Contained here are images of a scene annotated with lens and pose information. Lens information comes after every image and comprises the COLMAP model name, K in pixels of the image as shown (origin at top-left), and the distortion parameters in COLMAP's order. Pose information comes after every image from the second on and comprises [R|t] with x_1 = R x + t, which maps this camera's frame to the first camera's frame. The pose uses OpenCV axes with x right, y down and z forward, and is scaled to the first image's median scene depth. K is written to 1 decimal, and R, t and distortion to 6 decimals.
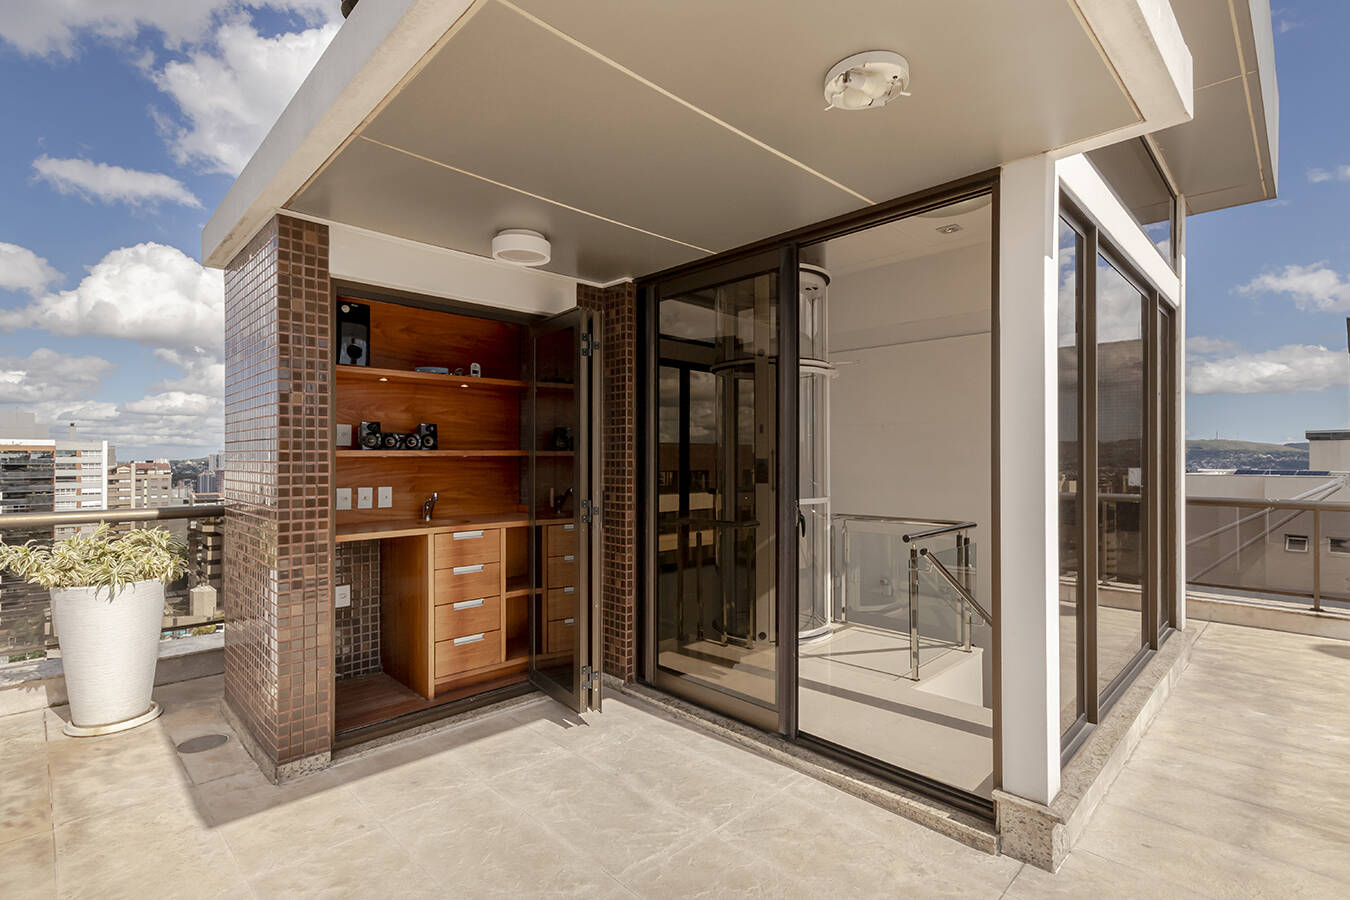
lens RADIAL K [[635.7, 0, 675.0], [0, 635.7, 450.0], [0, 0, 1]] dist [-0.000530, -0.000373]
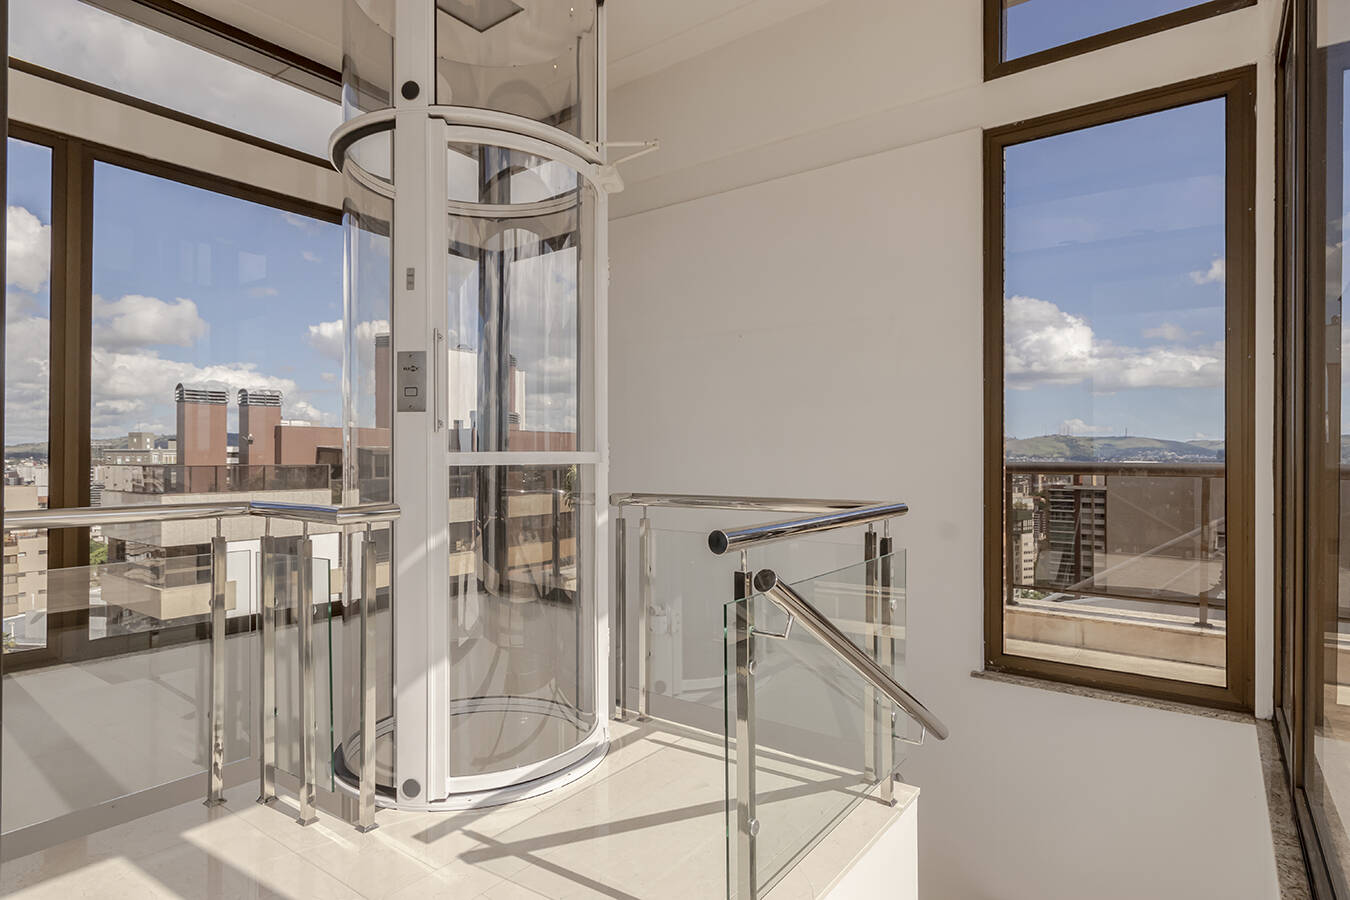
lens RADIAL K [[738.3, 0, 675.0], [0, 738.3, 450.0], [0, 0, 1]] dist [0.031759, 0.000073]
pose [[0.988329, 0.001984, 0.152324, 0.230861], [-0.003617, 0.999939, 0.010449, 0.070756], [-0.152294, -0.010878, 0.988275, 0.504095]]
